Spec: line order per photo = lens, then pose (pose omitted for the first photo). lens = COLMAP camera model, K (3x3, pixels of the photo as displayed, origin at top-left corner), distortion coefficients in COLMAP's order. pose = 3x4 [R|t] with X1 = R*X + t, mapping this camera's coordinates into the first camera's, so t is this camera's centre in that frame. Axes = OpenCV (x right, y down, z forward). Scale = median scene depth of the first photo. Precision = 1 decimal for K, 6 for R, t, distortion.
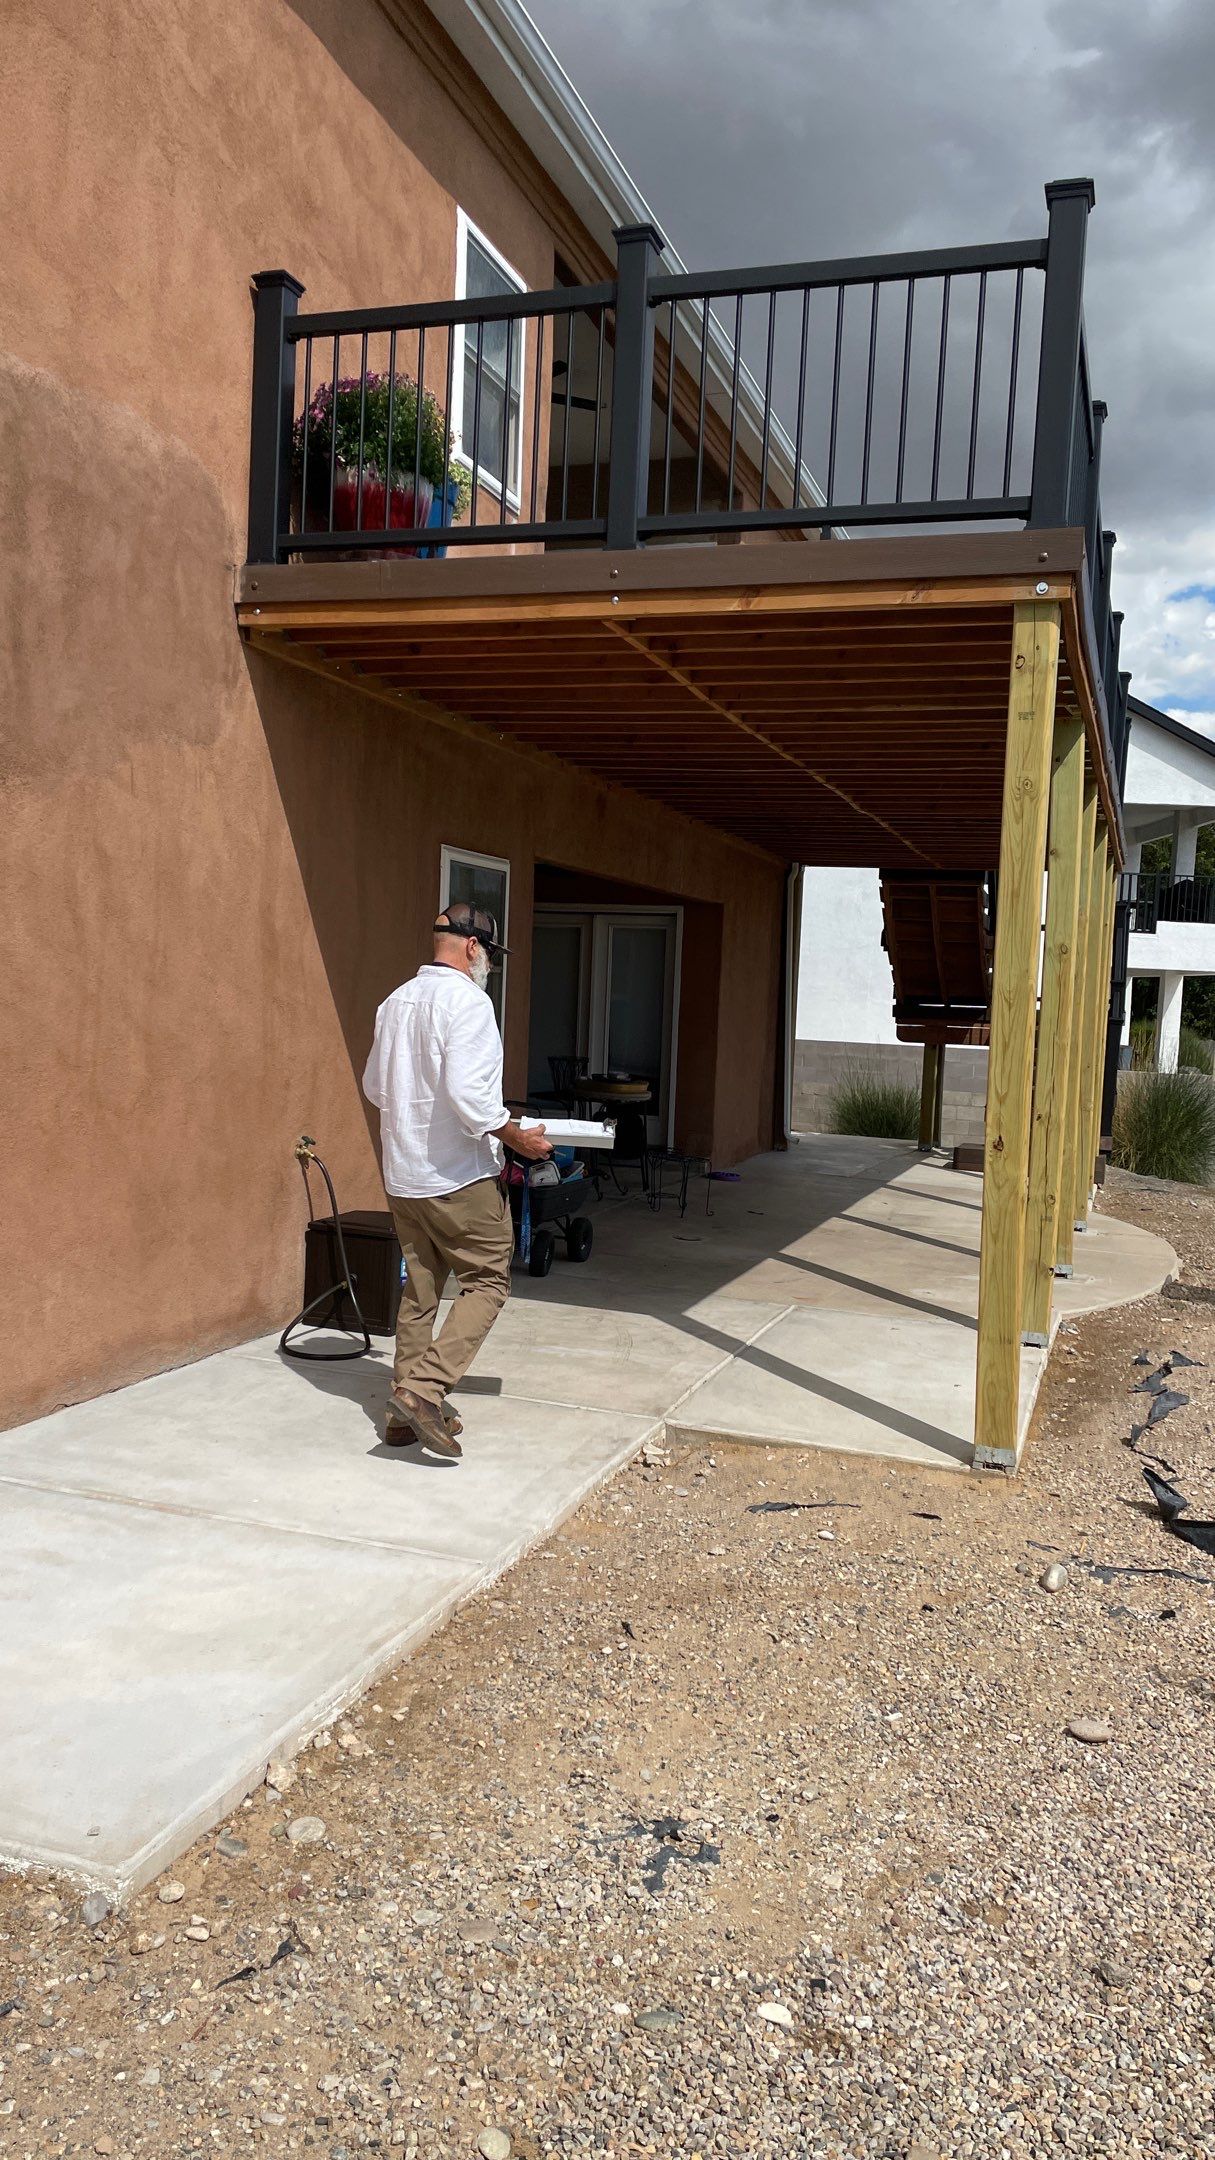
lens RADIAL K [[1563.8, 0, 613.9], [0, 1563.8, 1093.9], [0, 0, 1]] dist [0.059570, -0.000361]
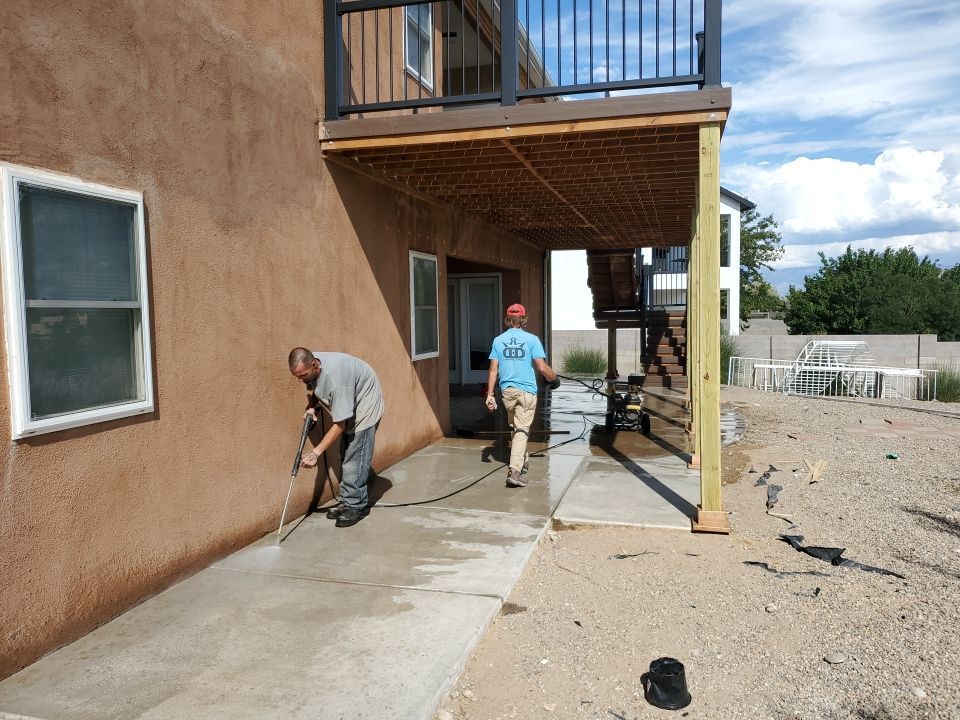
lens RADIAL K [[711.0, 0, 480.0], [0, 711.0, 360.0], [0, 0, 1]] dist [0.002658, 0.001751]
pose [[0.996212, -0.062678, 0.060276, -0.107454], [0.062459, 0.998032, 0.005514, -0.013812], [-0.060503, -0.001728, 0.998167, 0.052643]]
